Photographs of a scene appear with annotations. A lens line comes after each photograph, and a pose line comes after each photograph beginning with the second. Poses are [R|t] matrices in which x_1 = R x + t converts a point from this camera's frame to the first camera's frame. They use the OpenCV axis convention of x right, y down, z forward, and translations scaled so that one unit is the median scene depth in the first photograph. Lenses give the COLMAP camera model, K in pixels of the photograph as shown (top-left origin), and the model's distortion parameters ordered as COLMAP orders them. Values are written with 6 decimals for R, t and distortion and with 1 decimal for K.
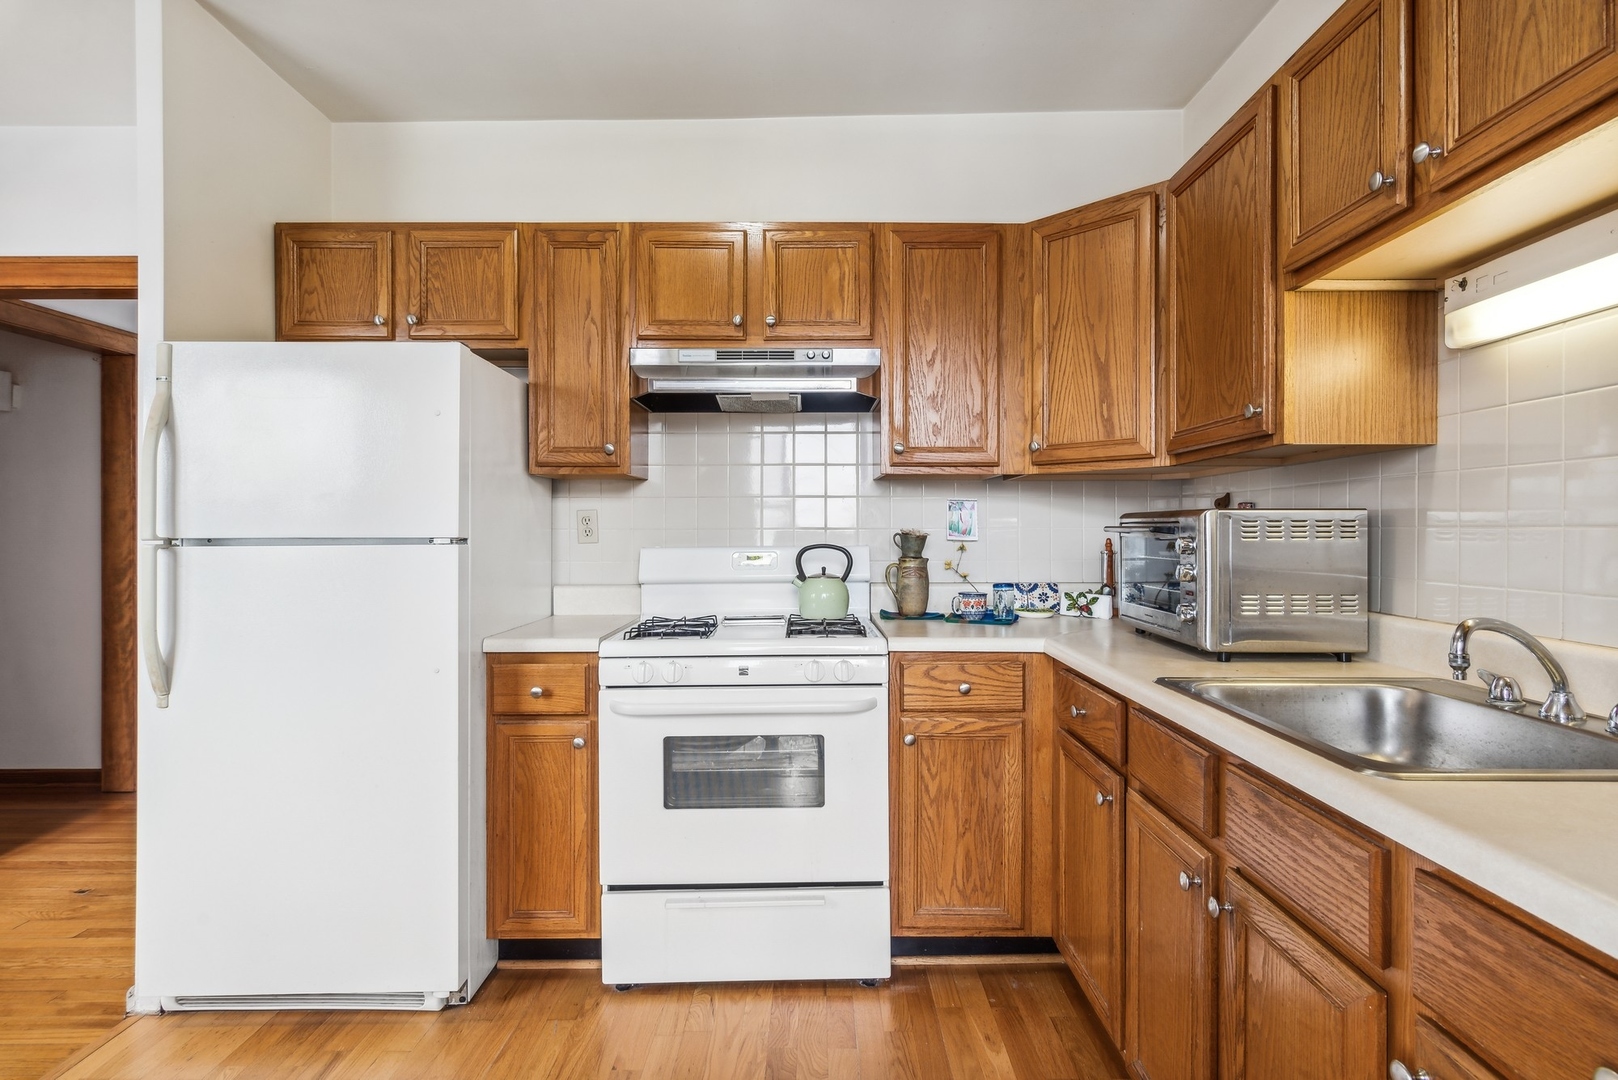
lens RADIAL K [[786.1, 0, 809.7], [0, 786.1, 527.2], [0, 0, 1]] dist [-0.004860, 0.000825]
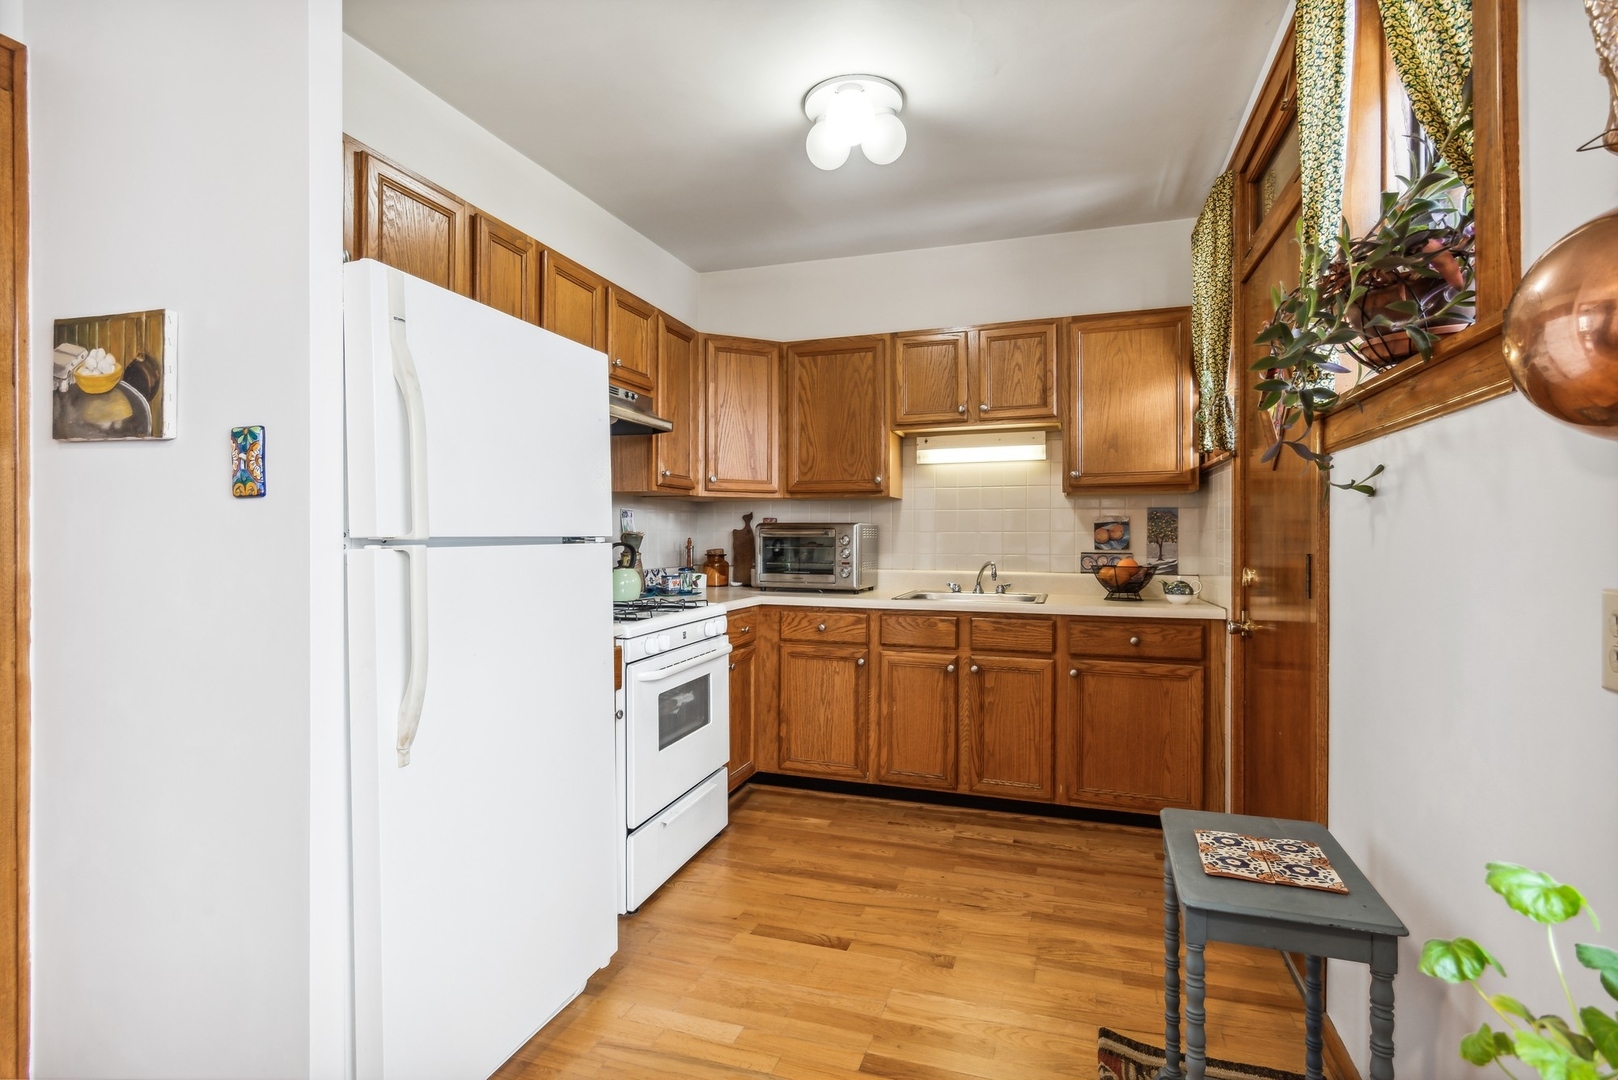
lens RADIAL K [[786.1, 0, 807.9], [0, 786.1, 537.5], [0, 0, 1]] dist [-0.004860, 0.000825]
pose [[0.309015, -0.001741, 0.951055, -1.267990], [-0.000246, 0.999998, 0.001911, 0.011607], [-0.951057, -0.000825, 0.309014, 0.369129]]
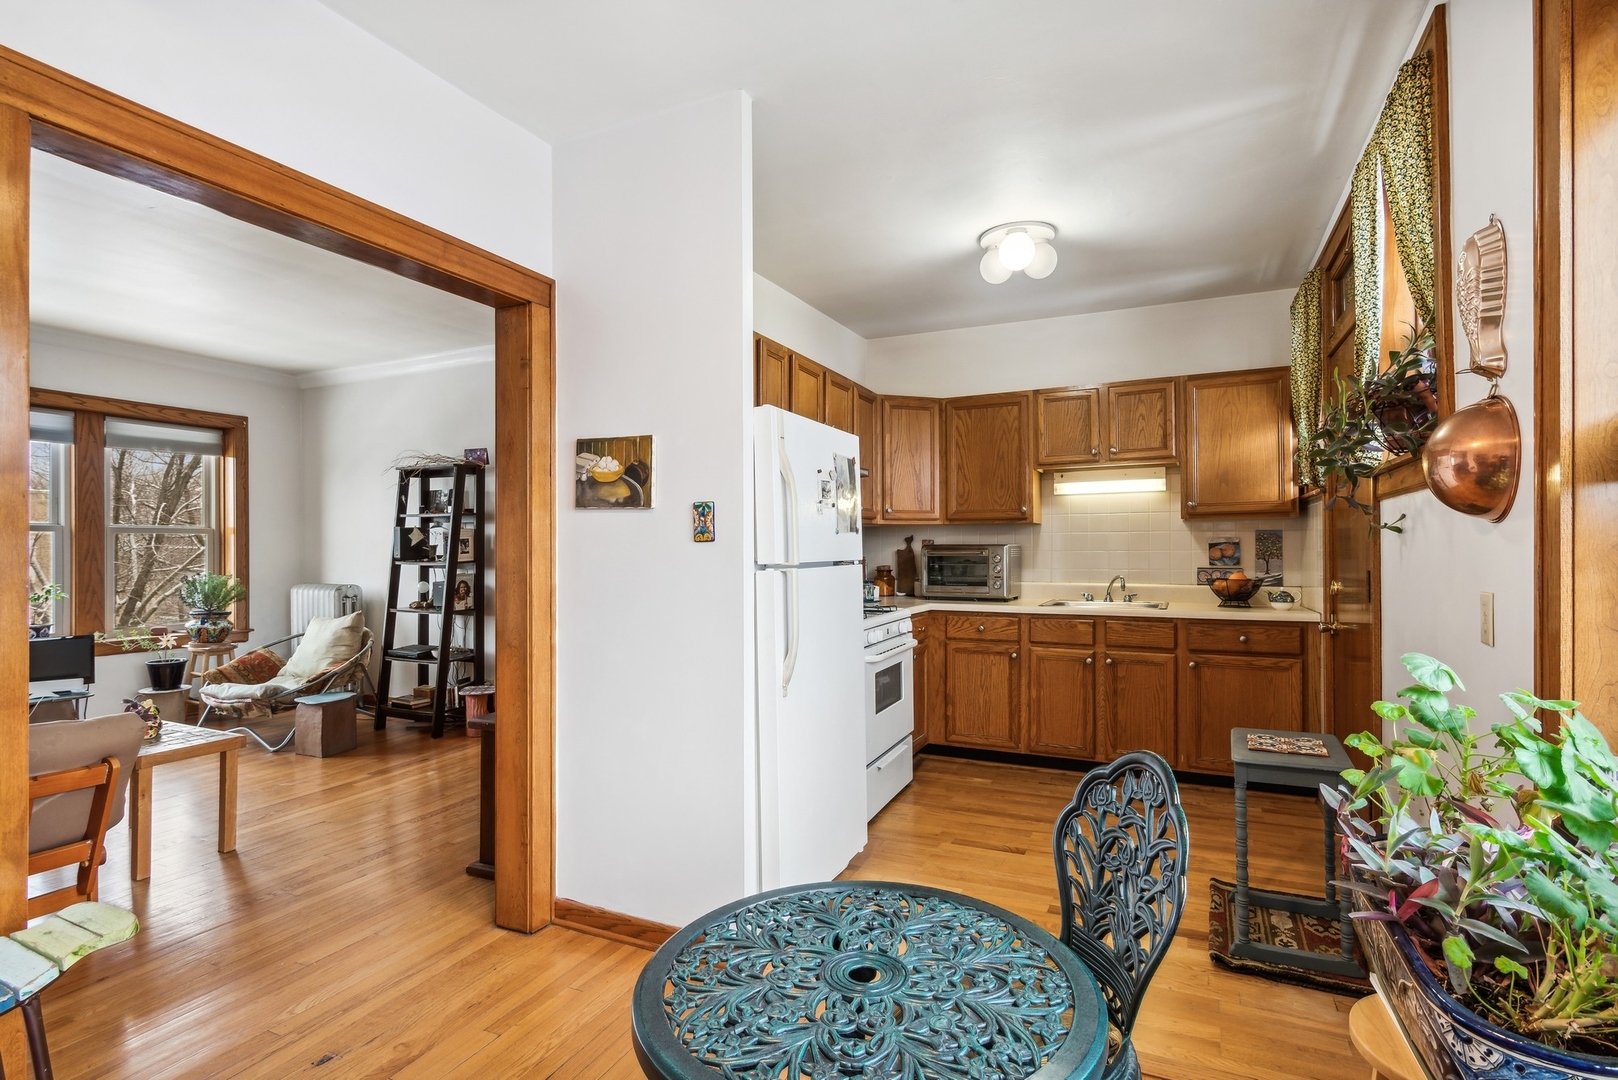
lens RADIAL K [[786.1, 0, 810.7], [0, 786.1, 544.3], [0, 0, 1]] dist [-0.004860, 0.000825]
pose [[0.422772, 0.003057, 0.906231, -1.754553], [0.006013, 0.999963, -0.006179, -0.007774], [-0.906216, 0.008061, 0.422738, 0.380172]]
